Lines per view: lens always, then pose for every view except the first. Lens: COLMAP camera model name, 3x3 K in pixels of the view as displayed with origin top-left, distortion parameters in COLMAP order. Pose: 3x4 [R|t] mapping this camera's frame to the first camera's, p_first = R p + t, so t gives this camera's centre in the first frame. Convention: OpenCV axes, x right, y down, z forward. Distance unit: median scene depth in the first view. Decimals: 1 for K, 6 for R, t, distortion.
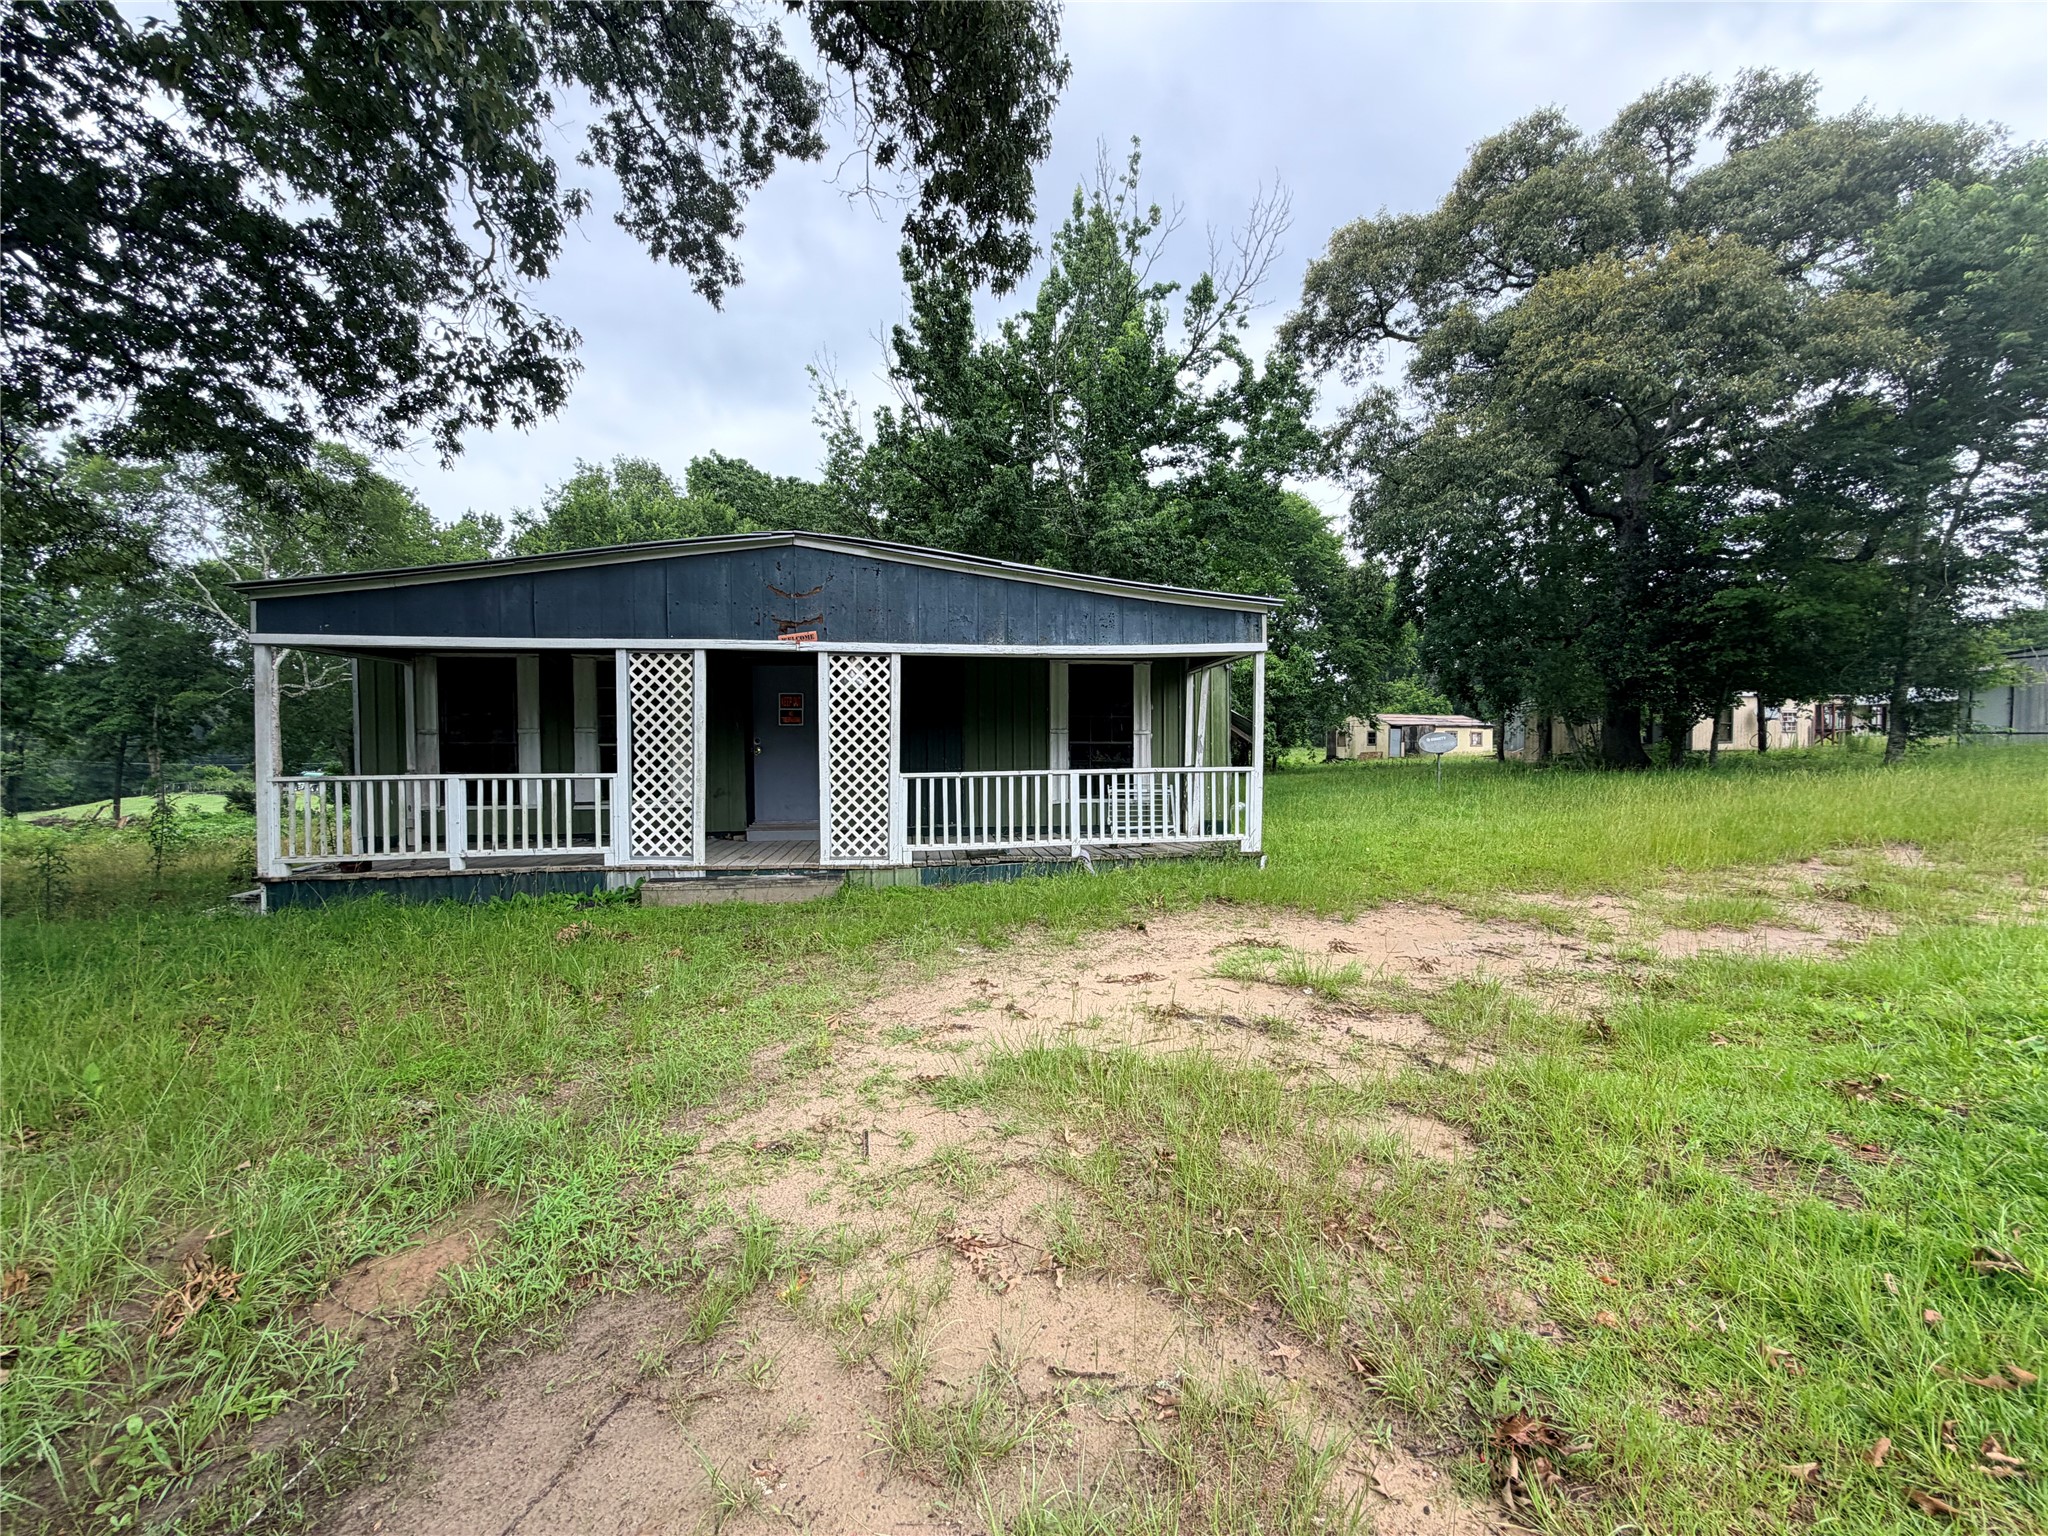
lens RADIAL K [[813.9, 0, 1021.3], [0, 813.9, 765.8], [0, 0, 1]] dist [-0.001038, 0.000399]
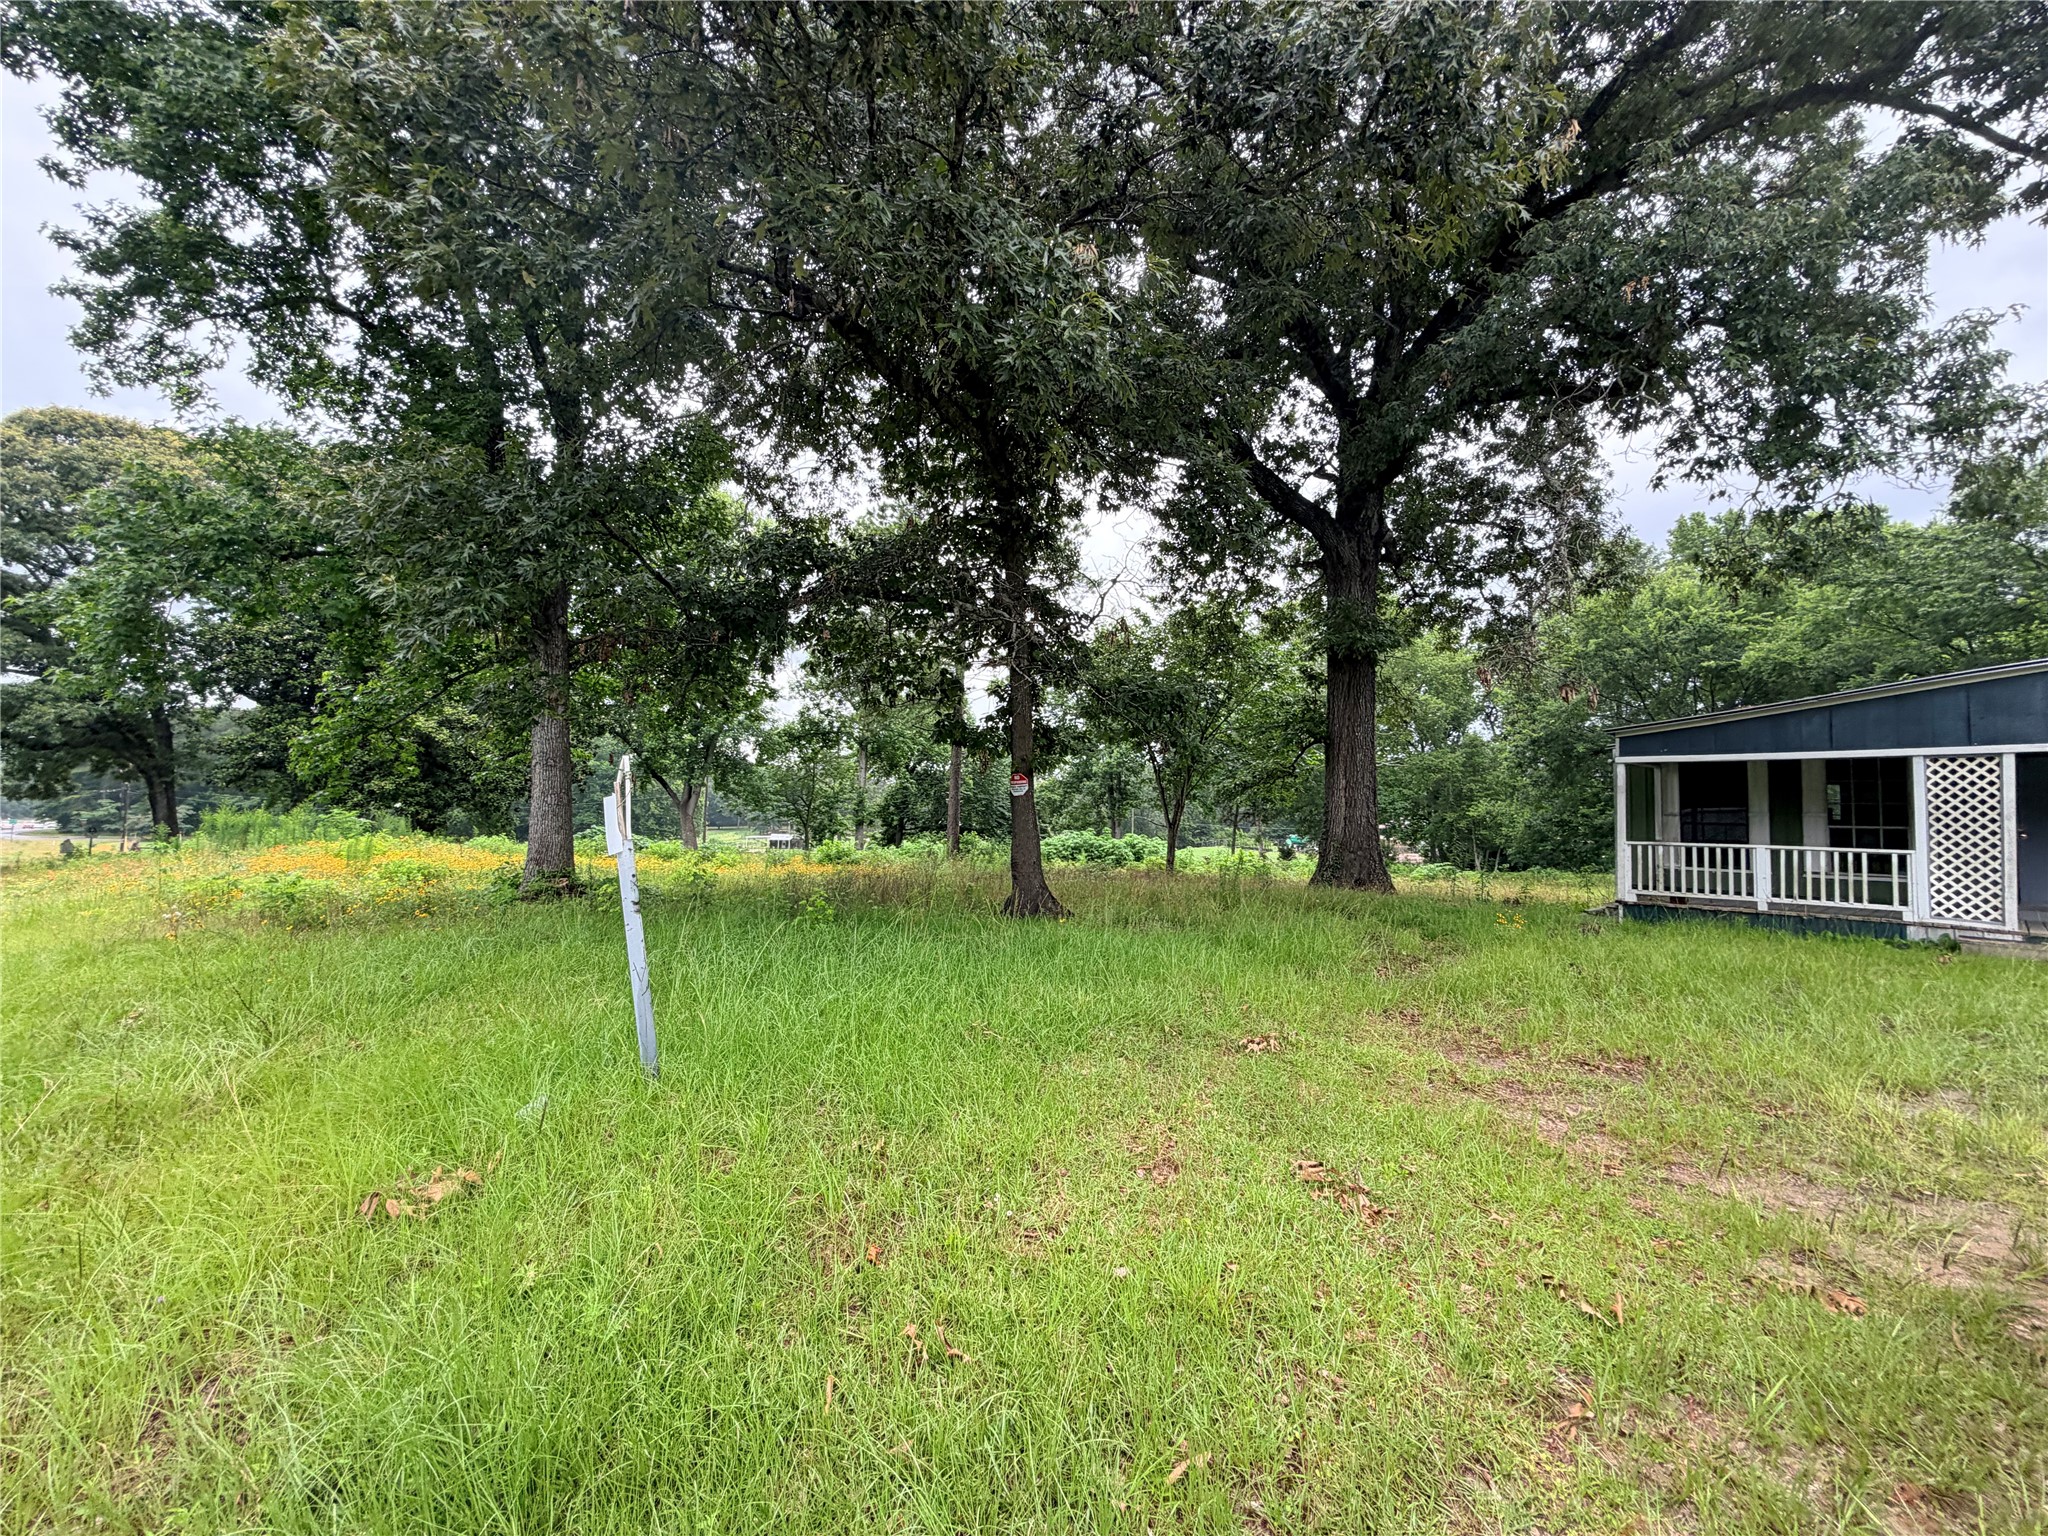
lens RADIAL K [[813.9, 0, 1019.2], [0, 813.9, 768.1], [0, 0, 1]] dist [-0.001038, 0.000399]
pose [[0.532375, -0.029031, -0.846011, -0.110482], [-0.044557, 0.997065, -0.062253, 0.016167], [0.845335, 0.070838, 0.529519, -0.661192]]
